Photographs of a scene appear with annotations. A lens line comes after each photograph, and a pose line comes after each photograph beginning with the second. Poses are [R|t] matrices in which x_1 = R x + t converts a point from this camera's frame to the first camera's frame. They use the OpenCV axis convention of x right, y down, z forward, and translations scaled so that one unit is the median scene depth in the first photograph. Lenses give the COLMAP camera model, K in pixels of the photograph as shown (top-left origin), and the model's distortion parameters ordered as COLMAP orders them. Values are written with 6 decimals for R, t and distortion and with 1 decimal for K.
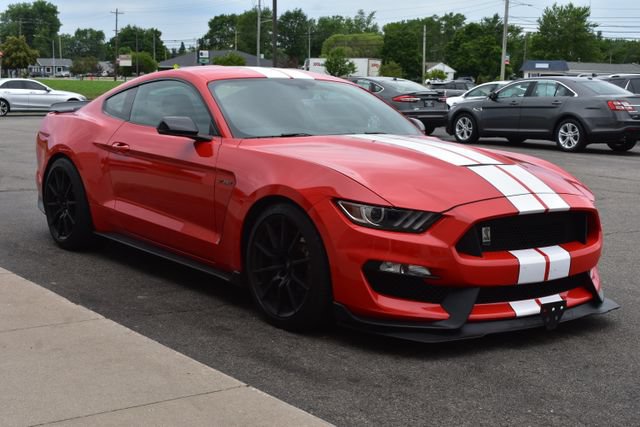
lens RADIAL K [[1140.6, 0, 316.5], [0, 1140.6, 211.2], [0, 0, 1]] dist [-0.046780, 0.000000]
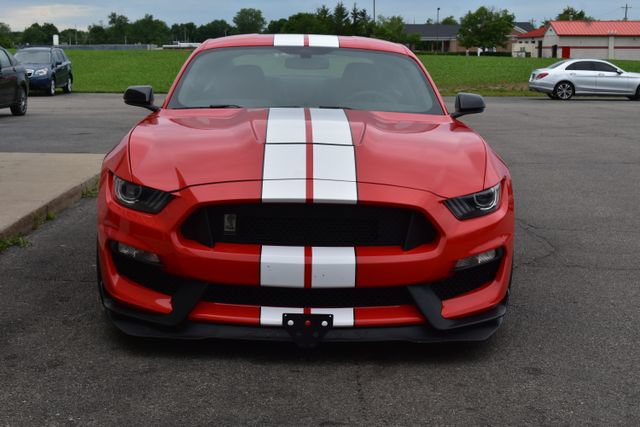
lens RADIAL K [[1257.5, 0, 320.6], [0, 1257.5, 215.2], [0, 0, 1]] dist [0.097647, 0.000000]
pose [[0.772082, 0.080989, -0.630341, 0.785584], [-0.080339, 0.996328, 0.029608, -0.018594], [0.630425, 0.027781, 0.775753, 0.305910]]
